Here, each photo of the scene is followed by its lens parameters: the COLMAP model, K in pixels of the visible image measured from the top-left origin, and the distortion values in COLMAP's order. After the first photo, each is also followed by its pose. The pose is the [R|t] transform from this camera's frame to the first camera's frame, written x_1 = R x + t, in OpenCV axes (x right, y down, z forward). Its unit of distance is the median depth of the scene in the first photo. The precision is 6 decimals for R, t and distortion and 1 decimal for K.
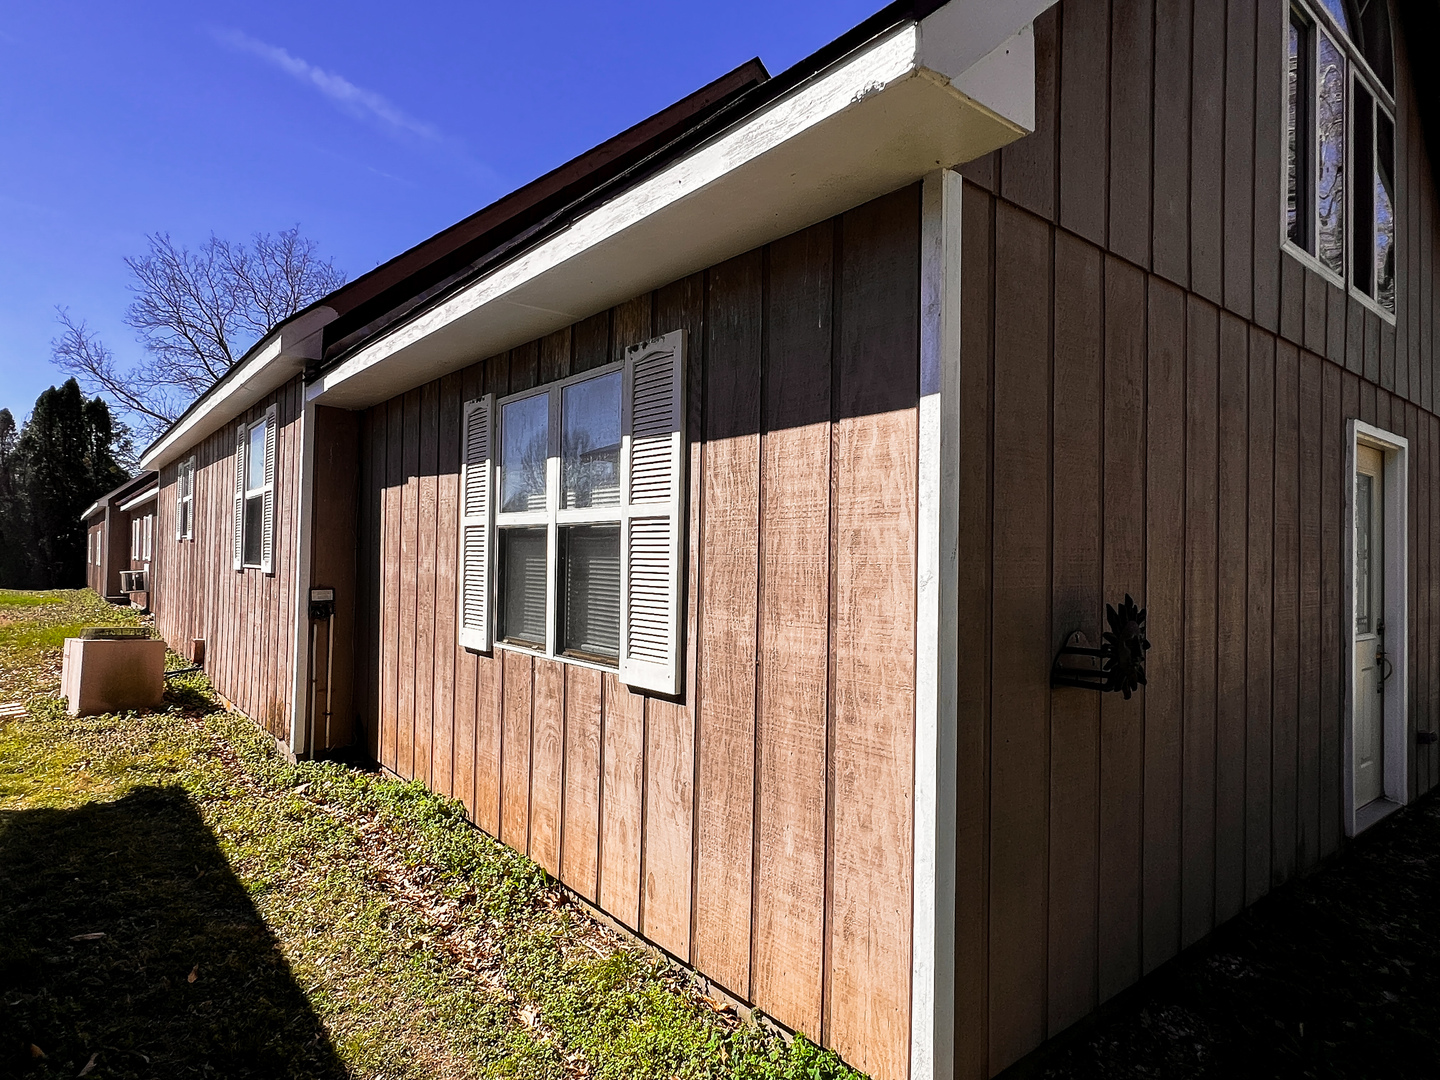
lens RADIAL K [[833.1, 0, 720.0], [0, 833.1, 540.0], [0, 0, 1]] dist [0.003464, 0.001165]
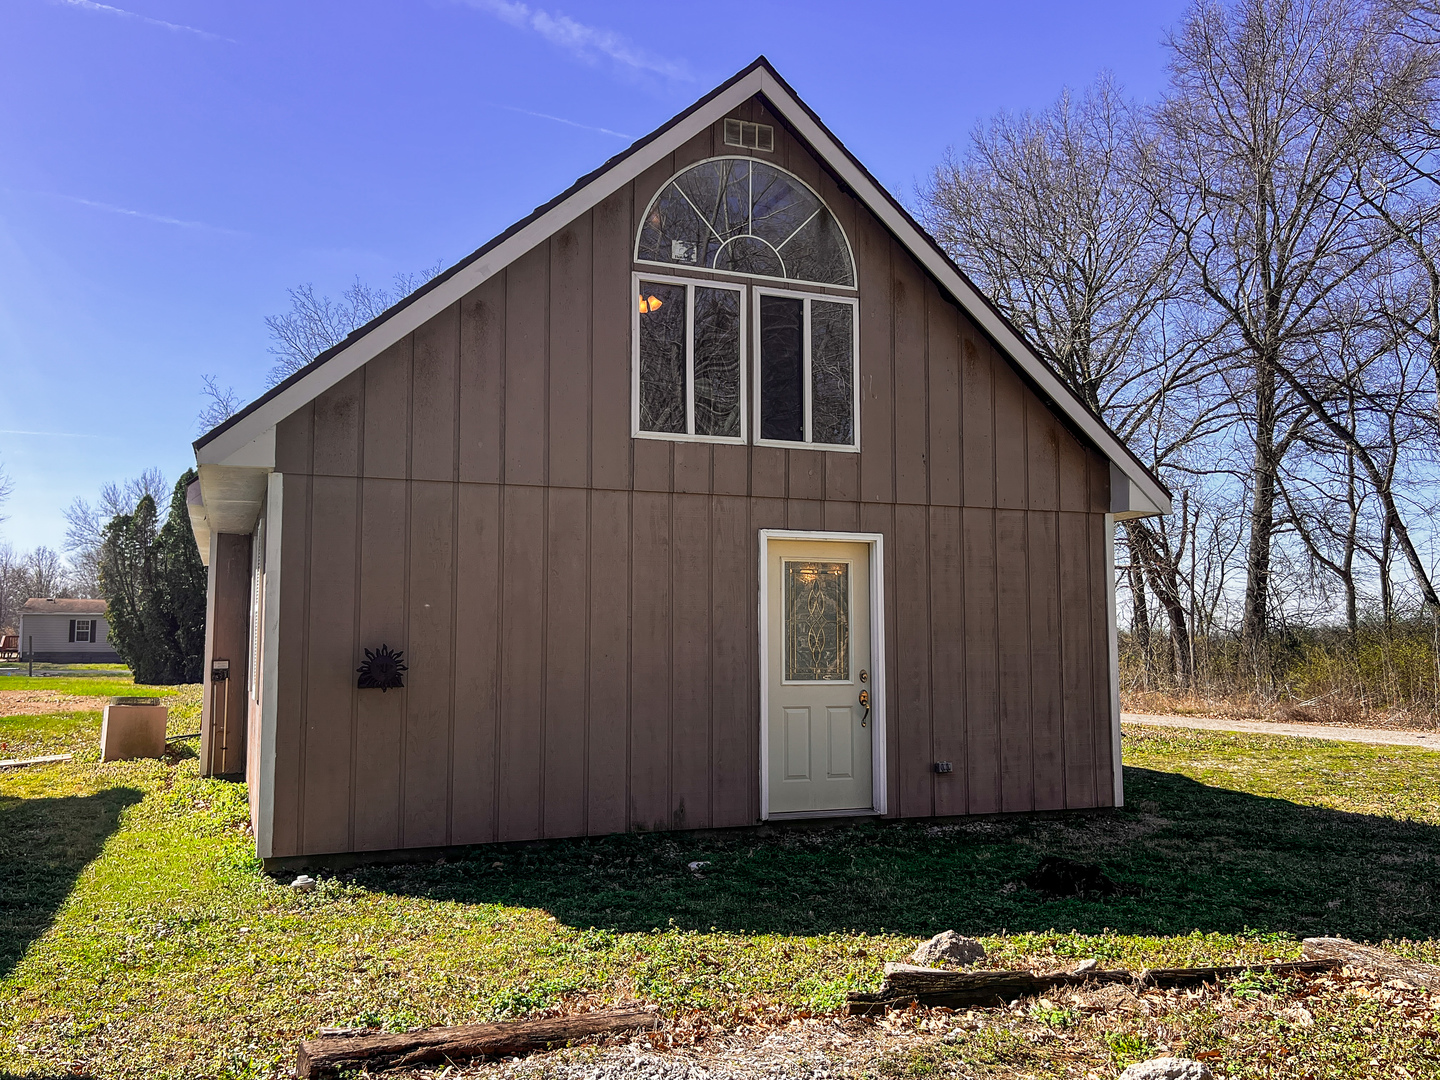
lens RADIAL K [[1211.6, 0, 720.0], [0, 1211.6, 540.0], [0, 0, 1]] dist [0.006120, 0.004095]
pose [[0.957443, -0.036243, -0.286339, 0.162275], [0.016846, 0.997411, -0.069918, 0.002129], [0.288132, 0.062118, 0.955574, -0.129374]]
